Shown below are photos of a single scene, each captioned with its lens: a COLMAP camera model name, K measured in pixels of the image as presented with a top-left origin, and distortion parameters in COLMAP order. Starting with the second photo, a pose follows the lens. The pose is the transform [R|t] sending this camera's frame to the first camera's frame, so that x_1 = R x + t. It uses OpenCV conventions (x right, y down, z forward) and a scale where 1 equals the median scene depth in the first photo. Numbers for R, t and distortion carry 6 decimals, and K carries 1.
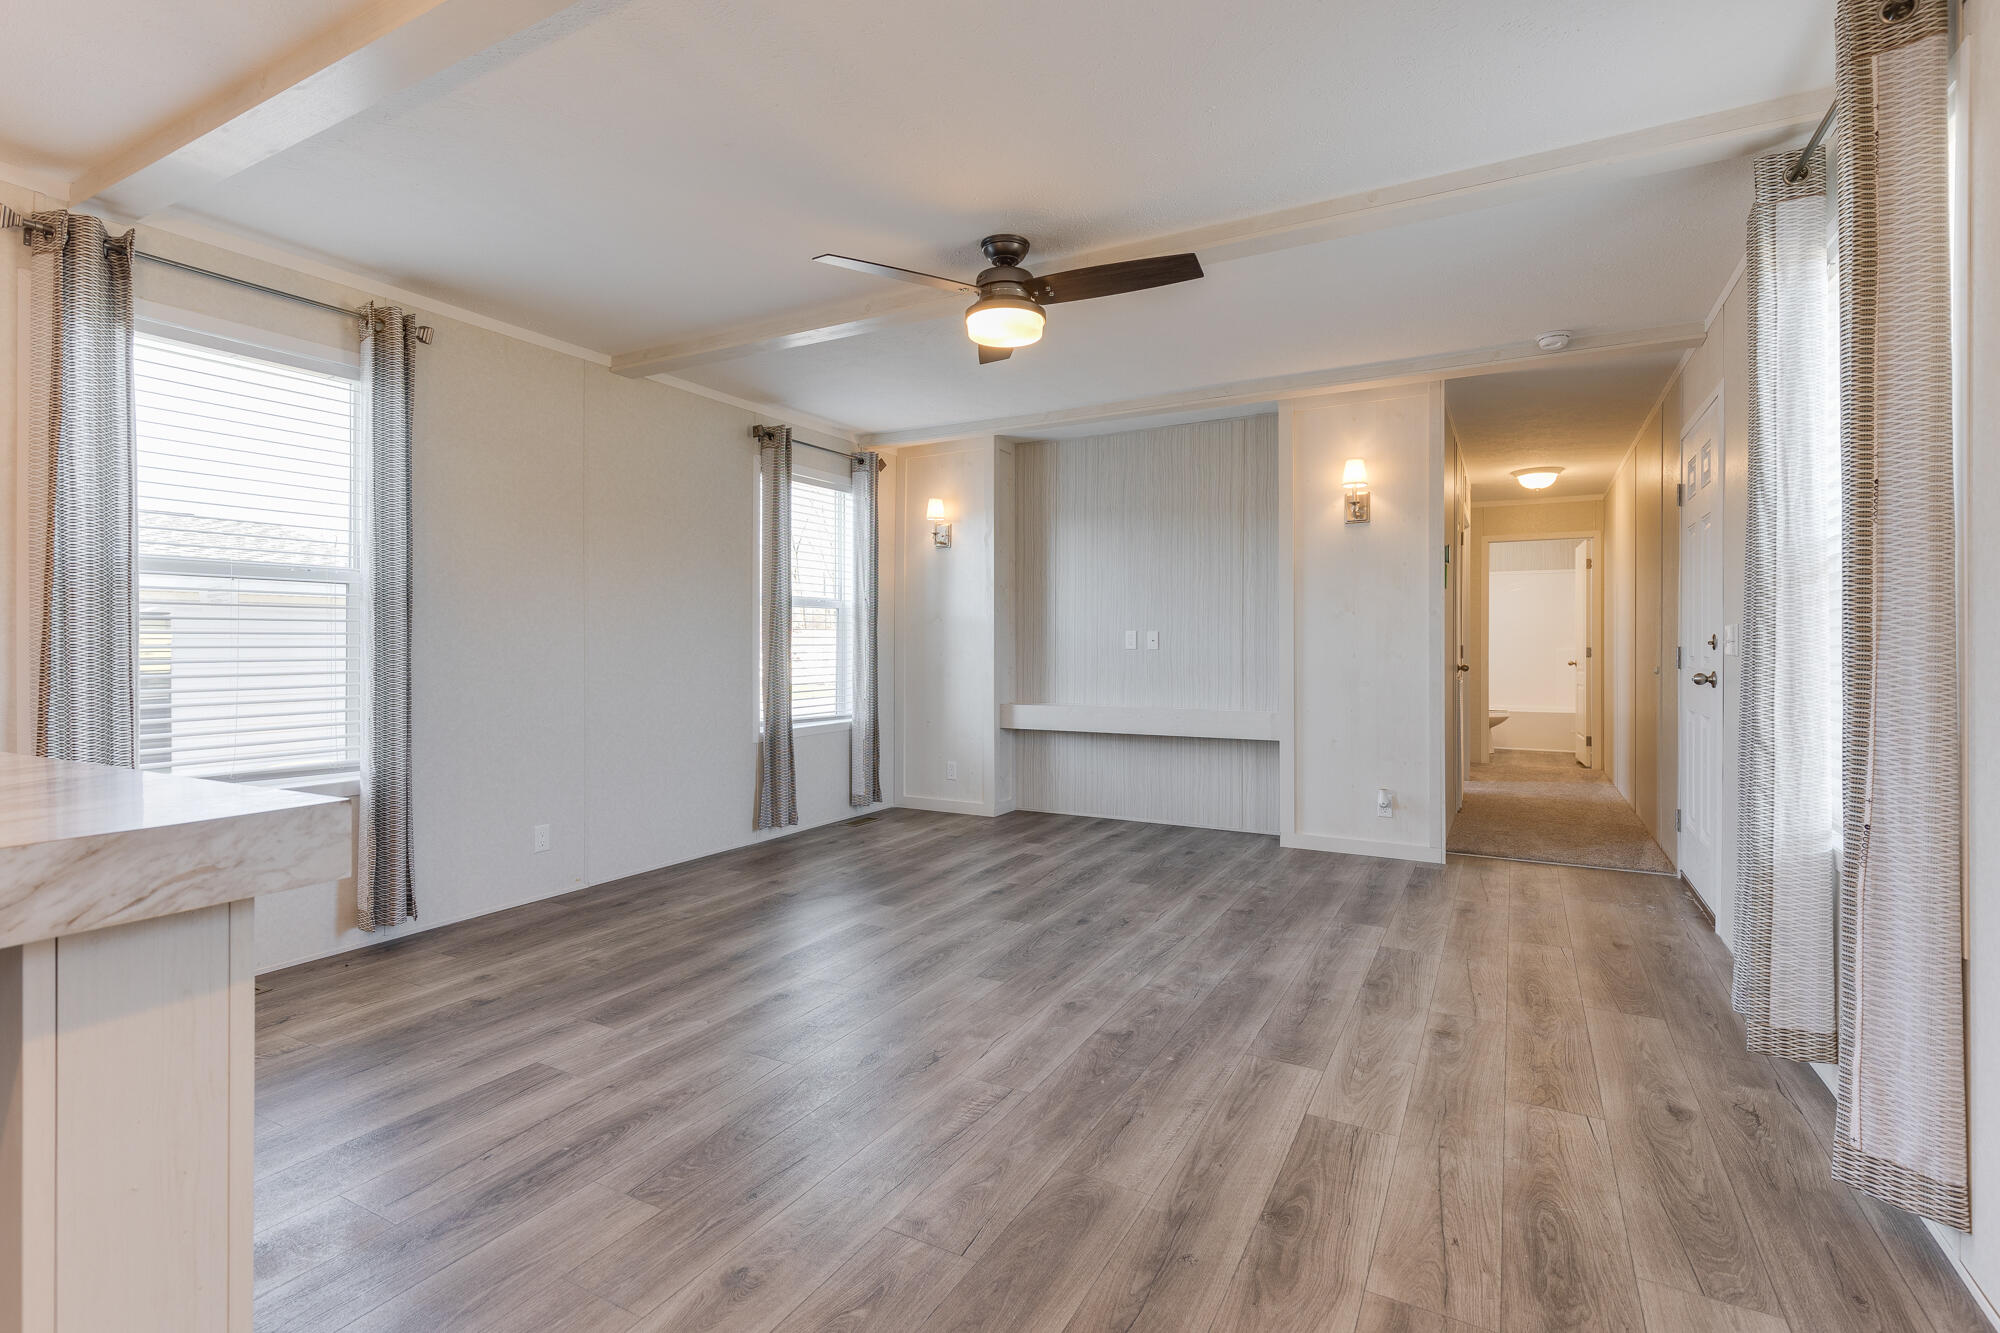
lens RADIAL K [[930.7, 0, 1011.0], [0, 930.7, 628.4], [0, 0, 1]] dist [0.007587, 0.000383]
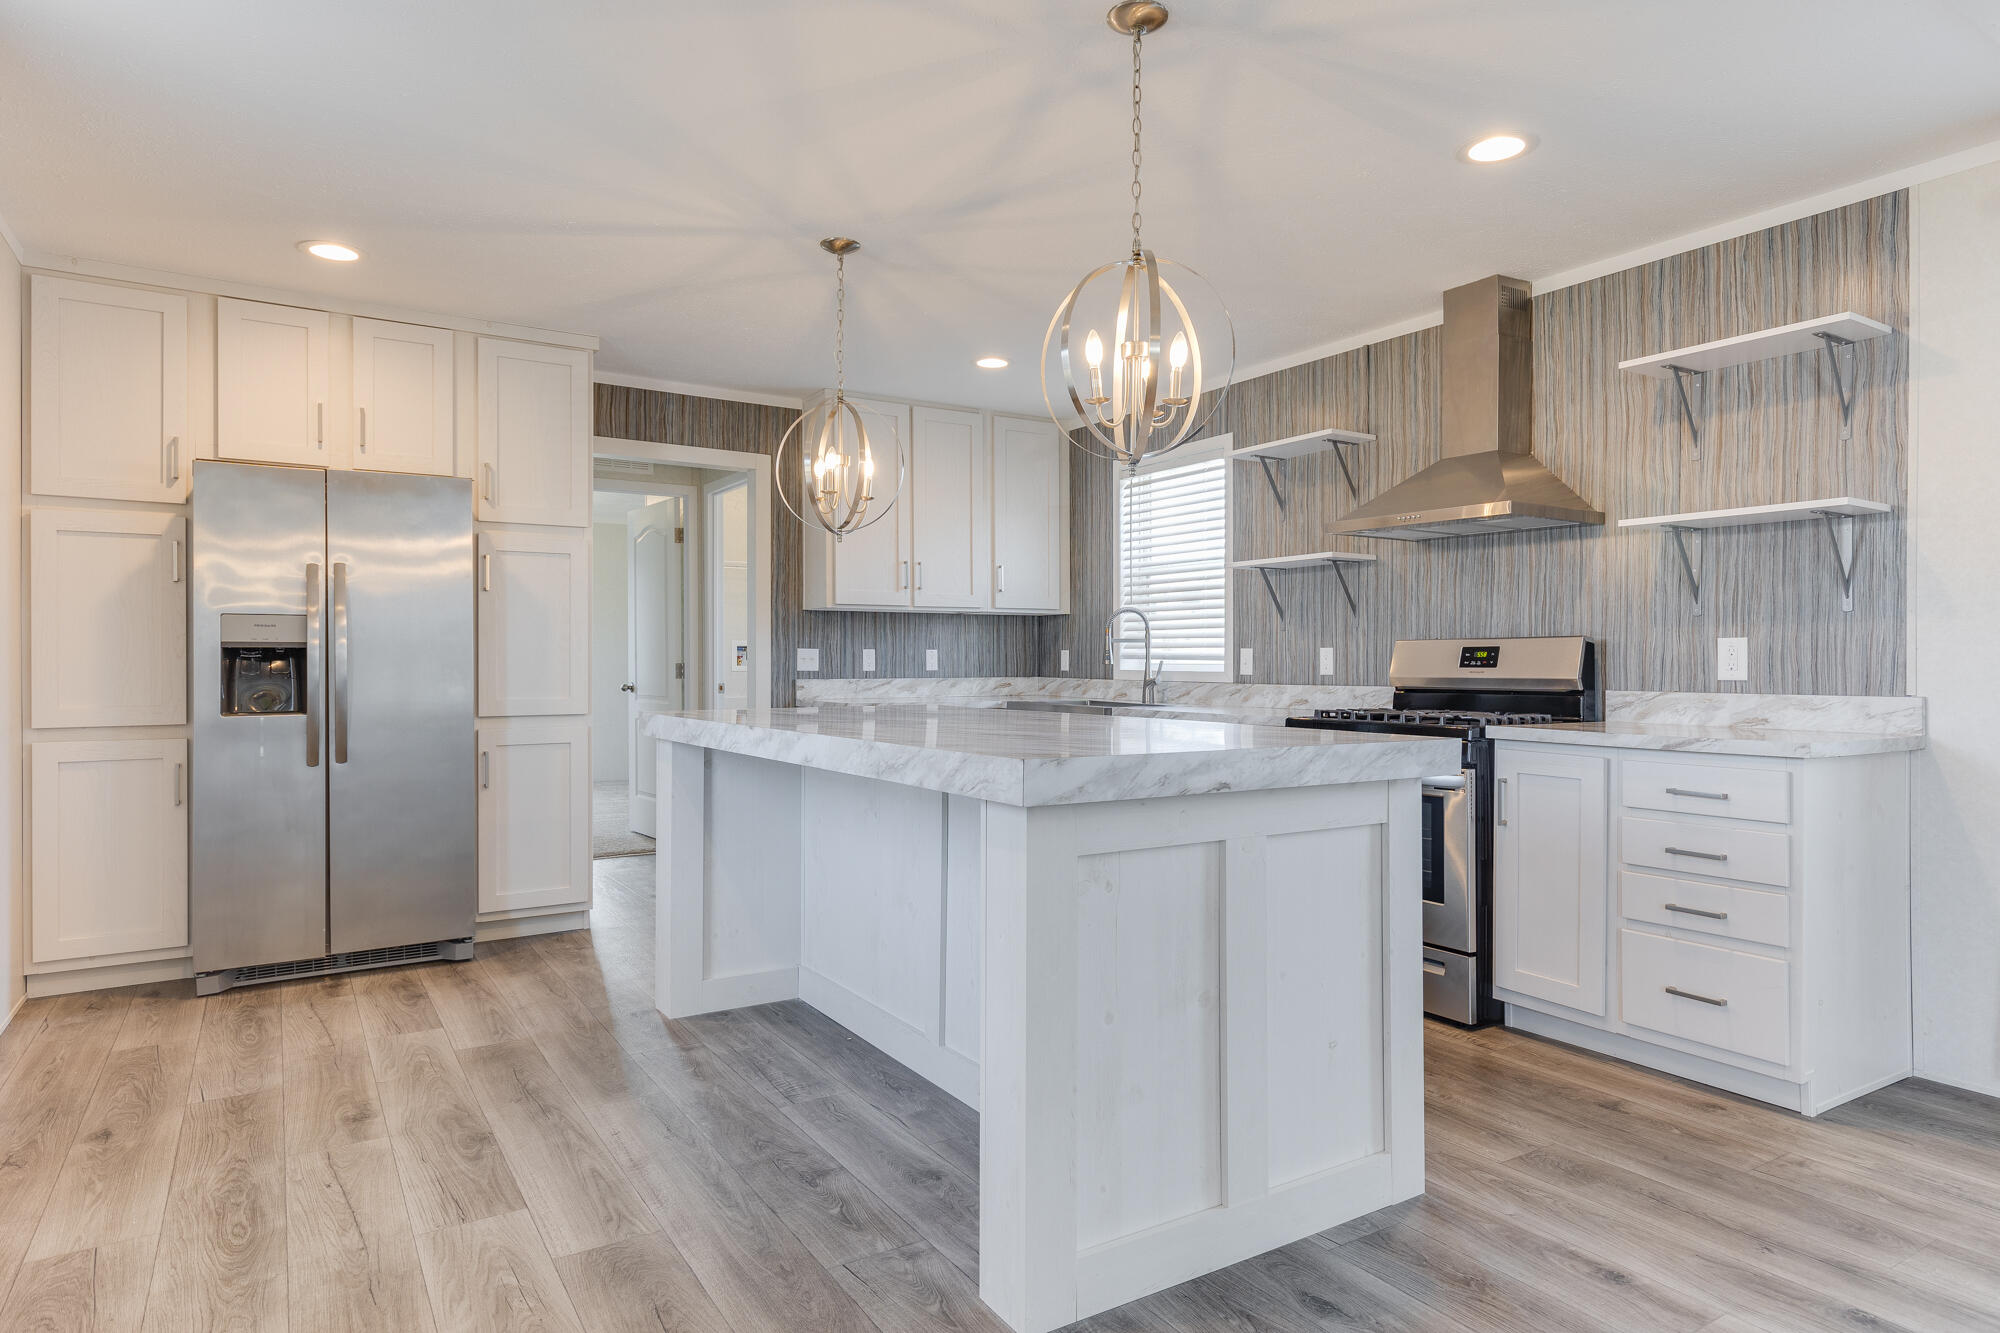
lens RADIAL K [[1143.8, 0, 1007.9], [0, 1143.8, 660.6], [0, 0, 1]] dist [0.009423, -0.001561]
pose [[-0.484579, -0.002059, -0.874745, 0.911651], [0.015228, 0.999826, -0.010789, 0.029206], [0.874615, -0.018549, -0.484464, 1.692647]]
